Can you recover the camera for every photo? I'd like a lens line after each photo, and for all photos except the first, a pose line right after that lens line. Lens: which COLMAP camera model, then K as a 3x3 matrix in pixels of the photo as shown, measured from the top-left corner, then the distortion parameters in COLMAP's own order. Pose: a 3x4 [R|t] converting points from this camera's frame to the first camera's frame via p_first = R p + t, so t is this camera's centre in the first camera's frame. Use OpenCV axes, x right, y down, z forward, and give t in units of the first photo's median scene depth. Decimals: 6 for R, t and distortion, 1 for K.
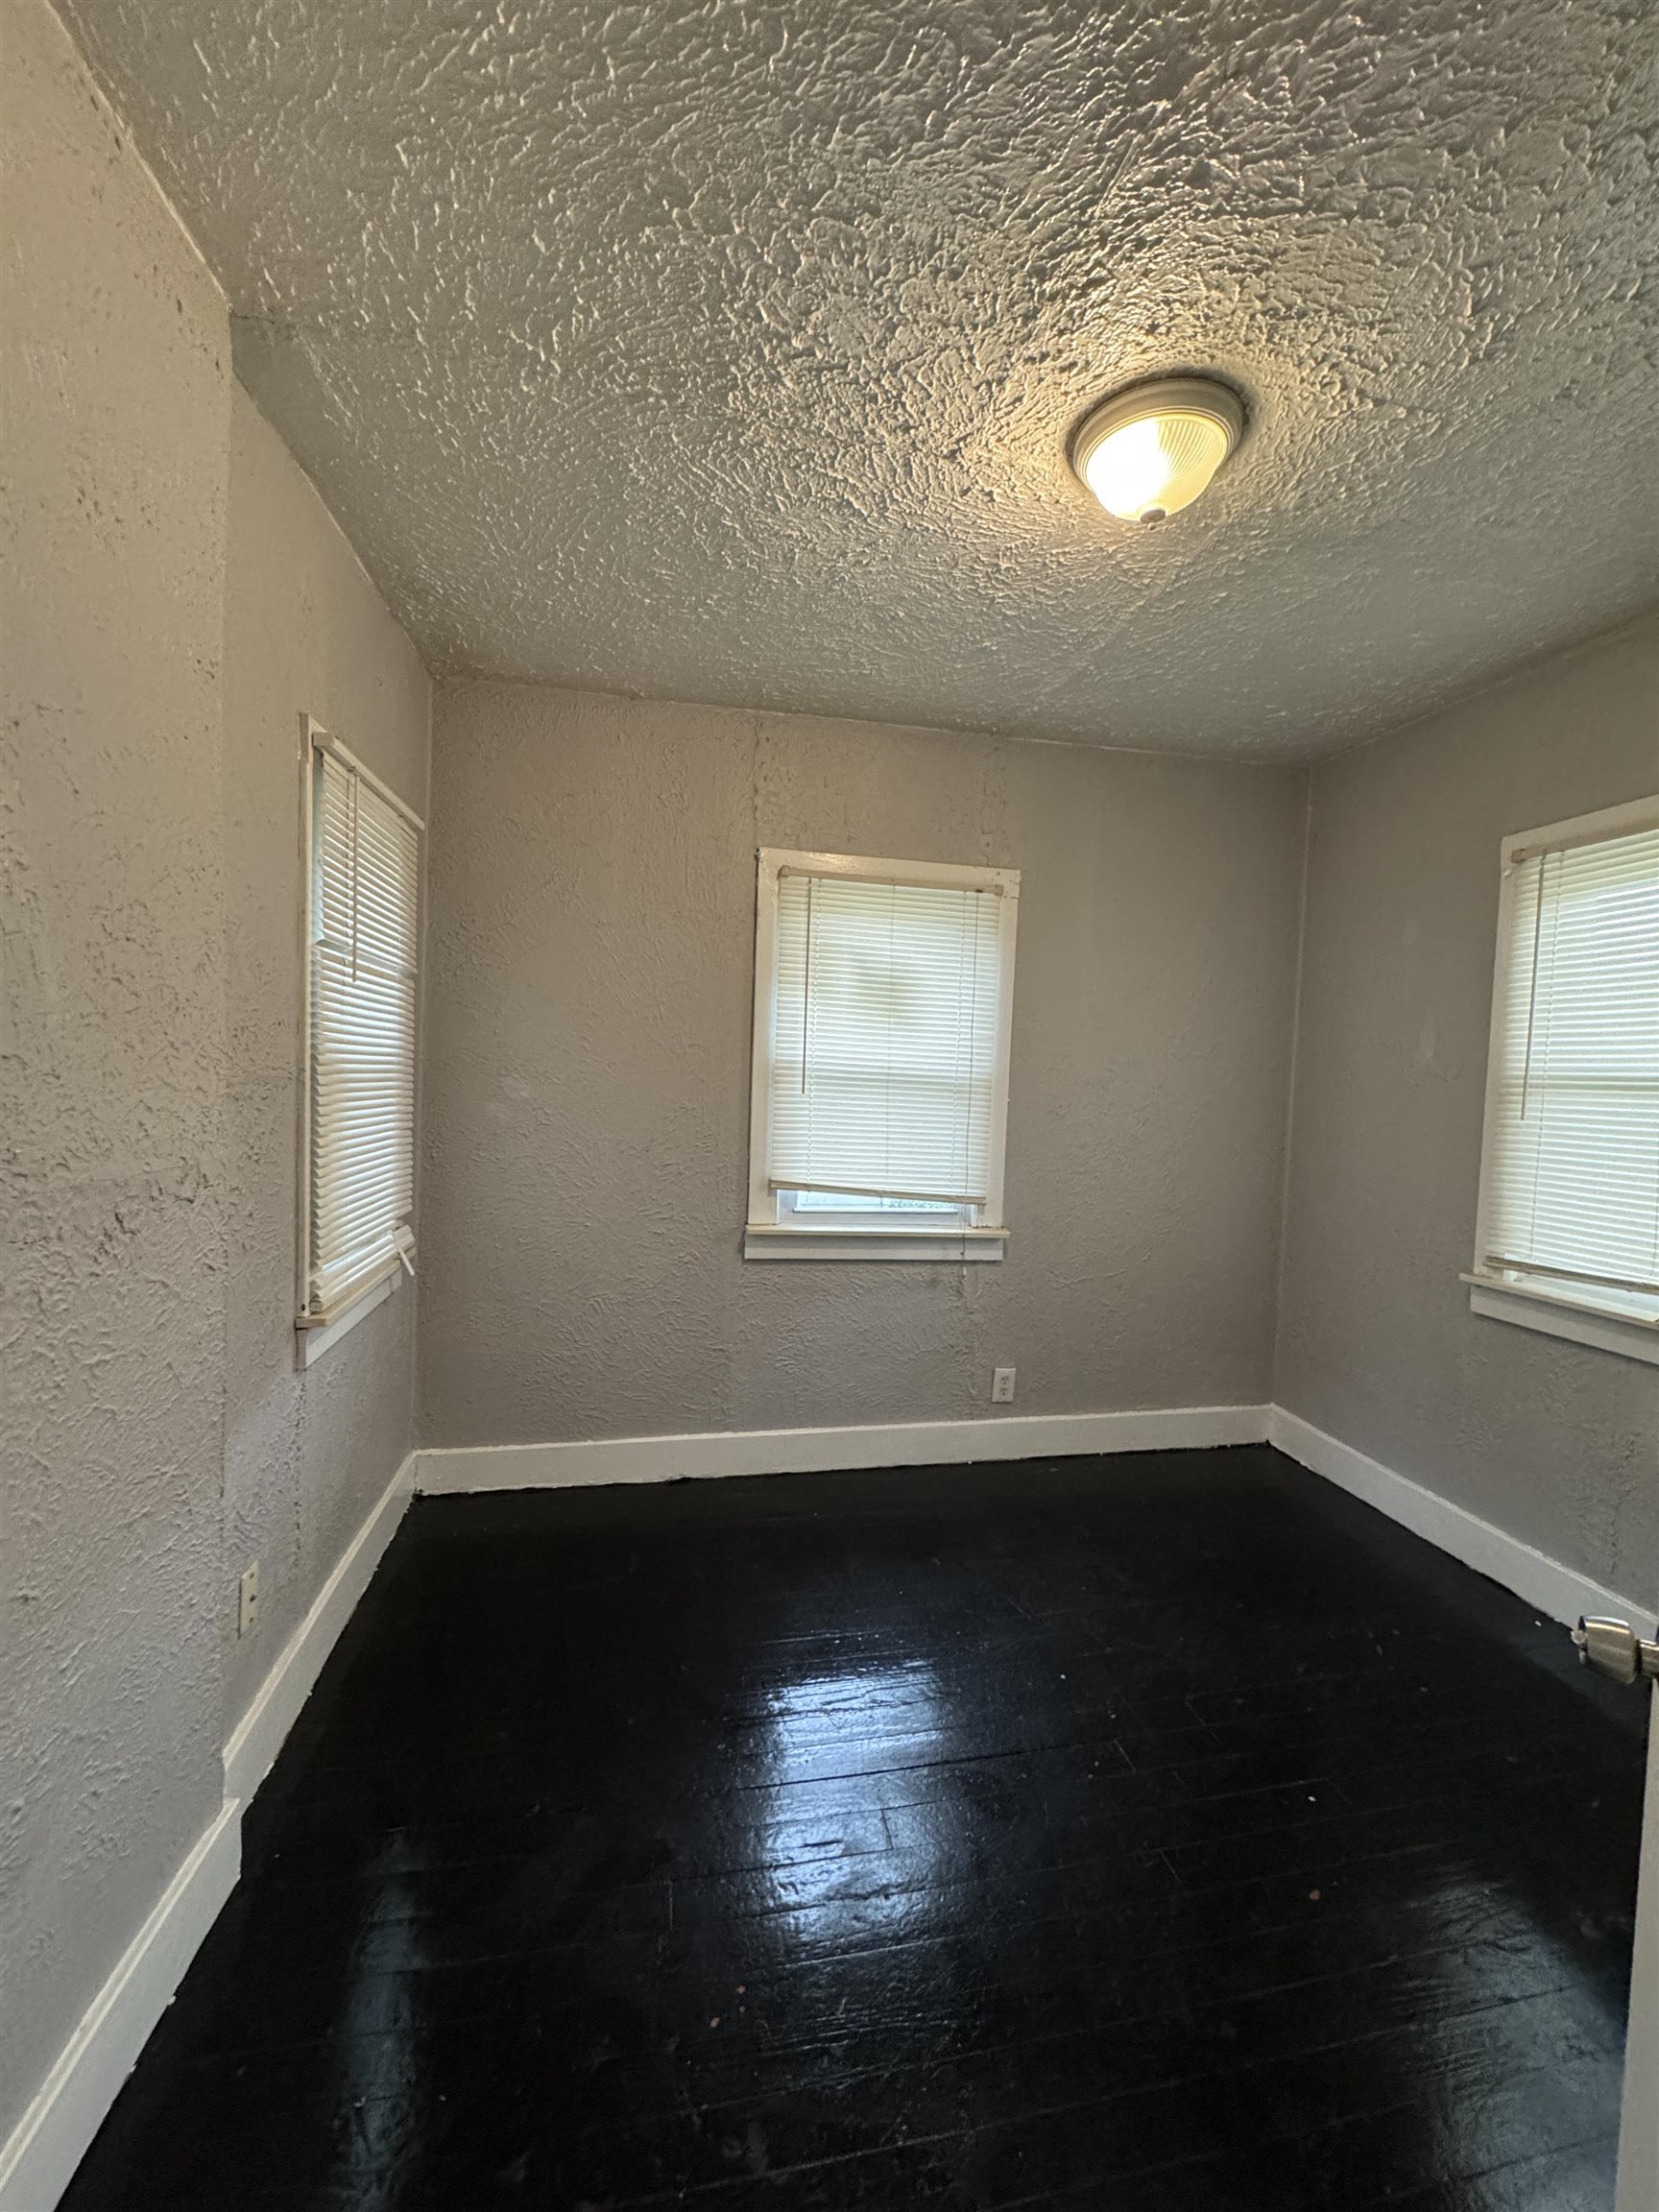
lens RADIAL K [[878.8, 0, 833.0], [0, 878.8, 1107.7], [0, 0, 1]] dist [-0.002807, 0.000426]
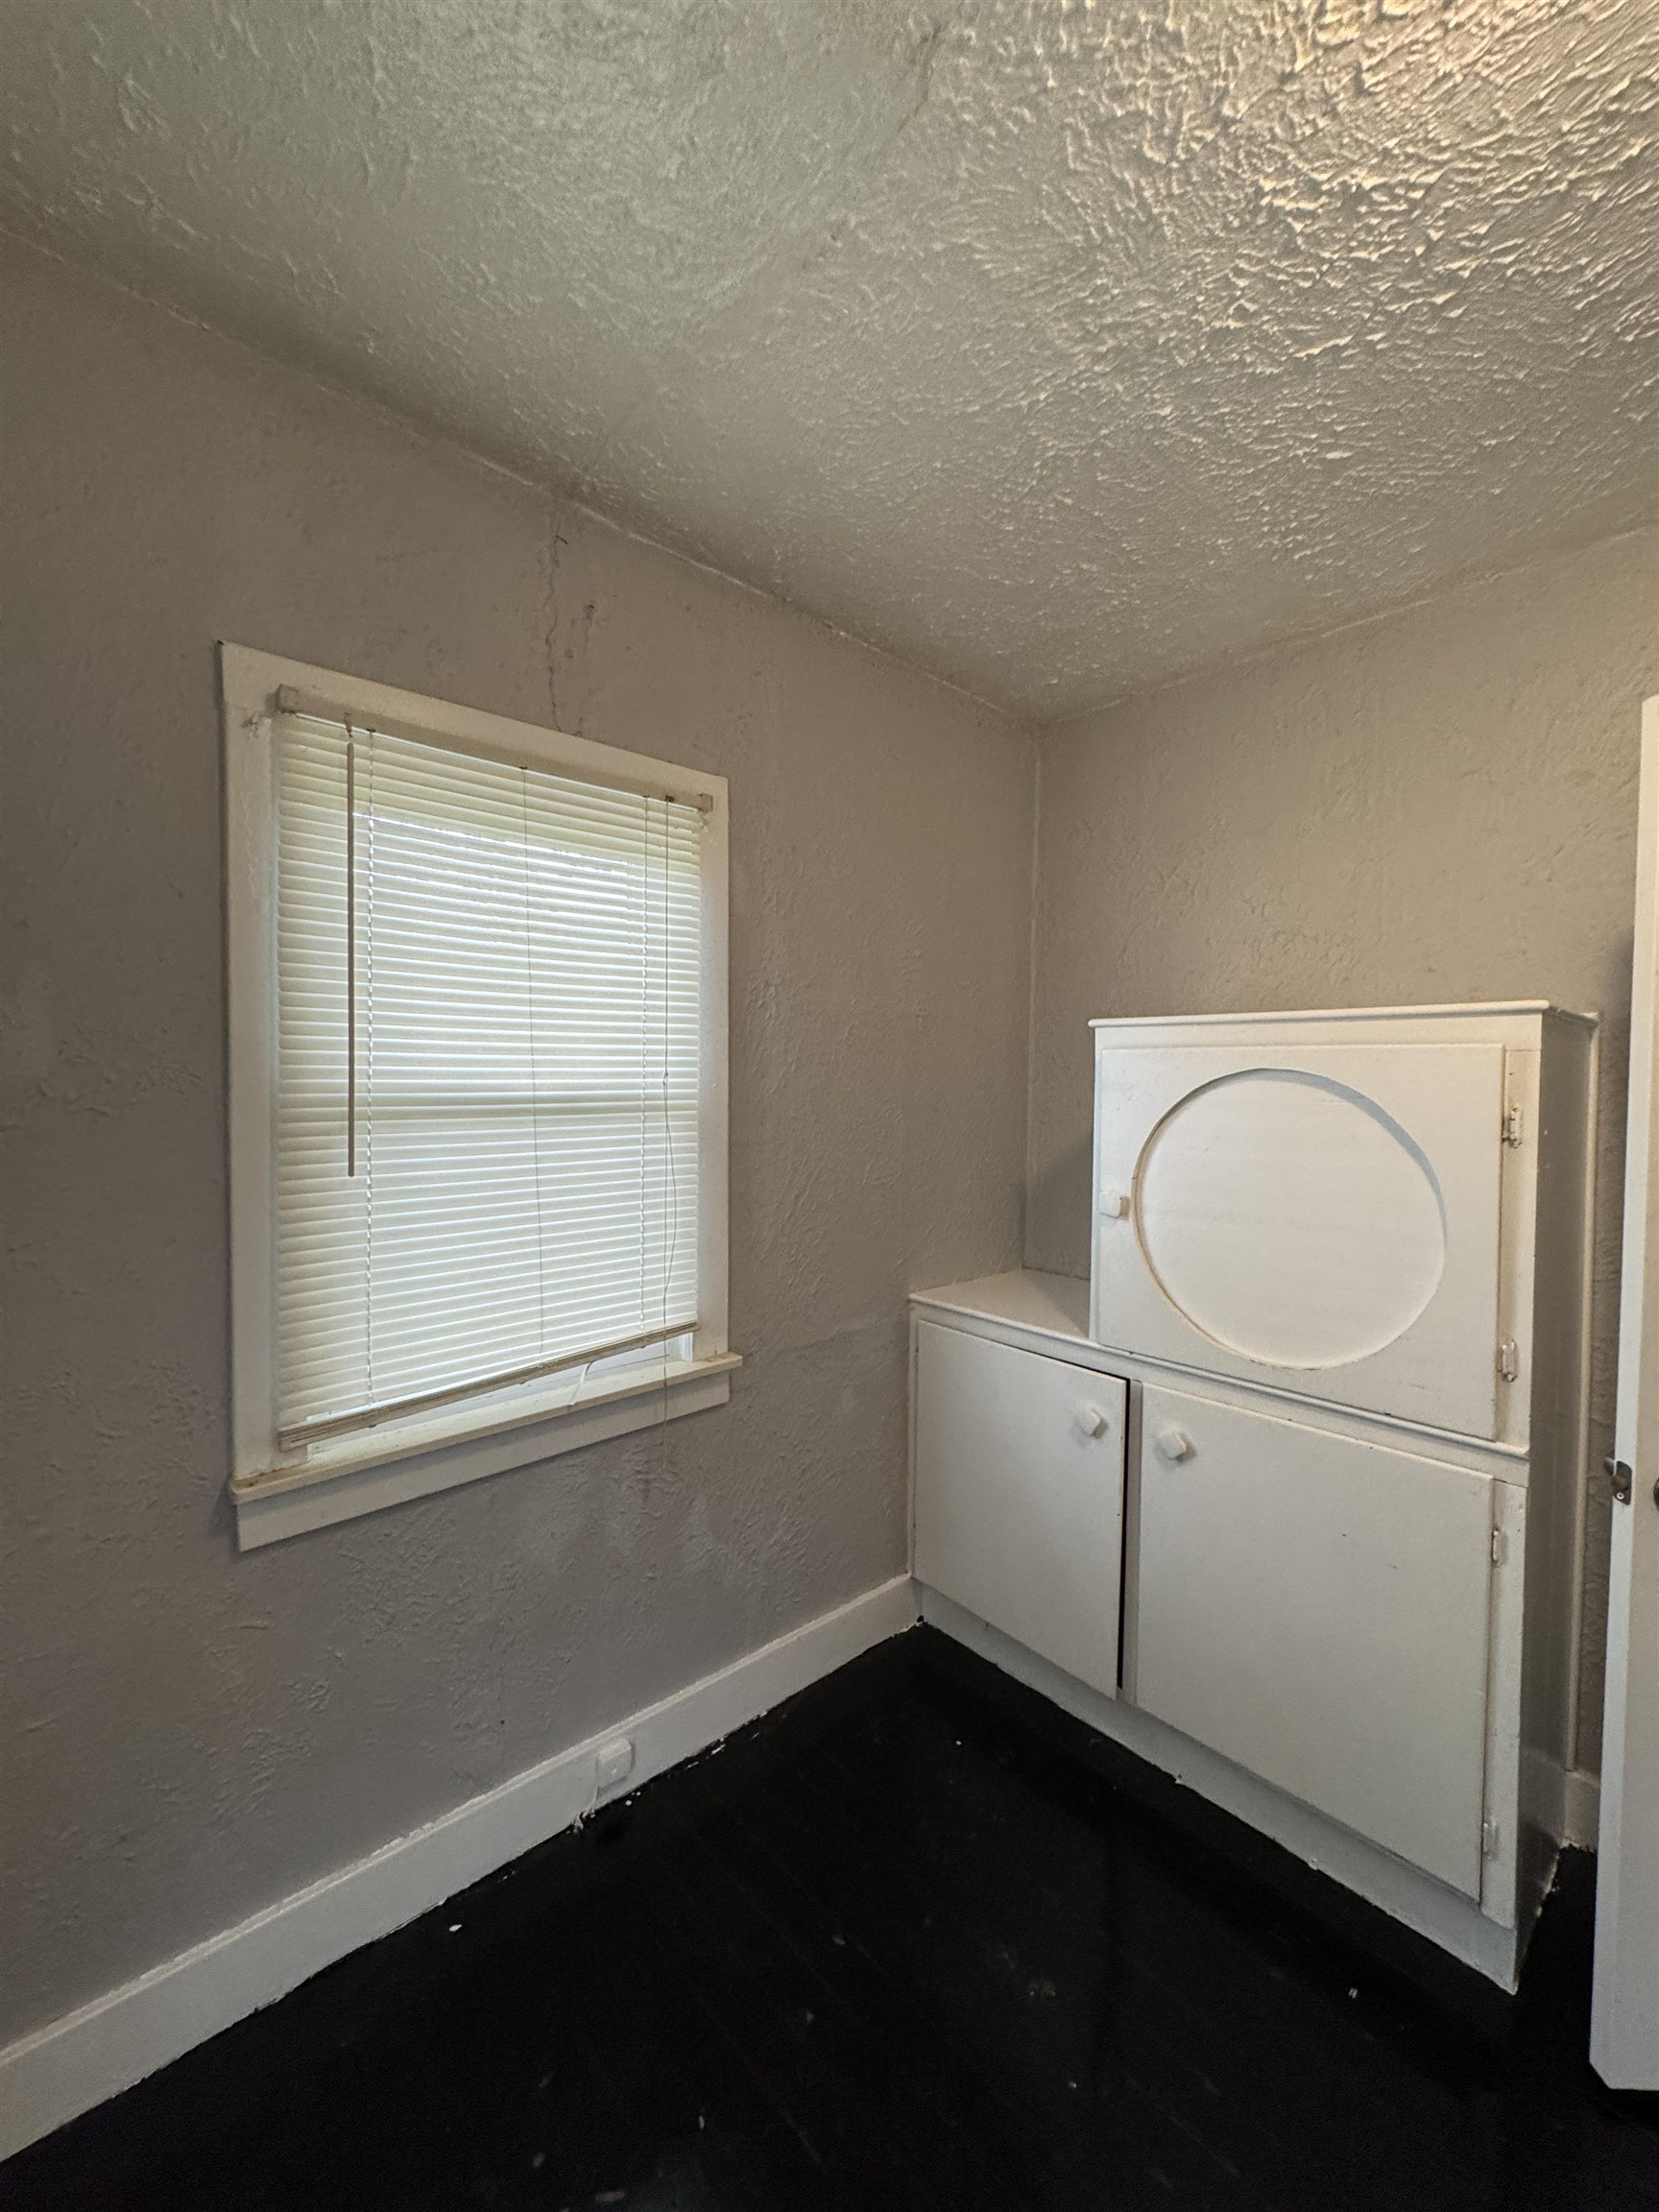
lens RADIAL K [[878.8, 0, 828.6], [0, 878.8, 1106.4], [0, 0, 1]] dist [-0.002807, 0.000426]
pose [[-0.514815, -0.051365, 0.855761, 0.123014], [0.021165, 0.997138, 0.072584, -0.066805], [-0.857040, 0.055479, -0.512254, 1.010641]]
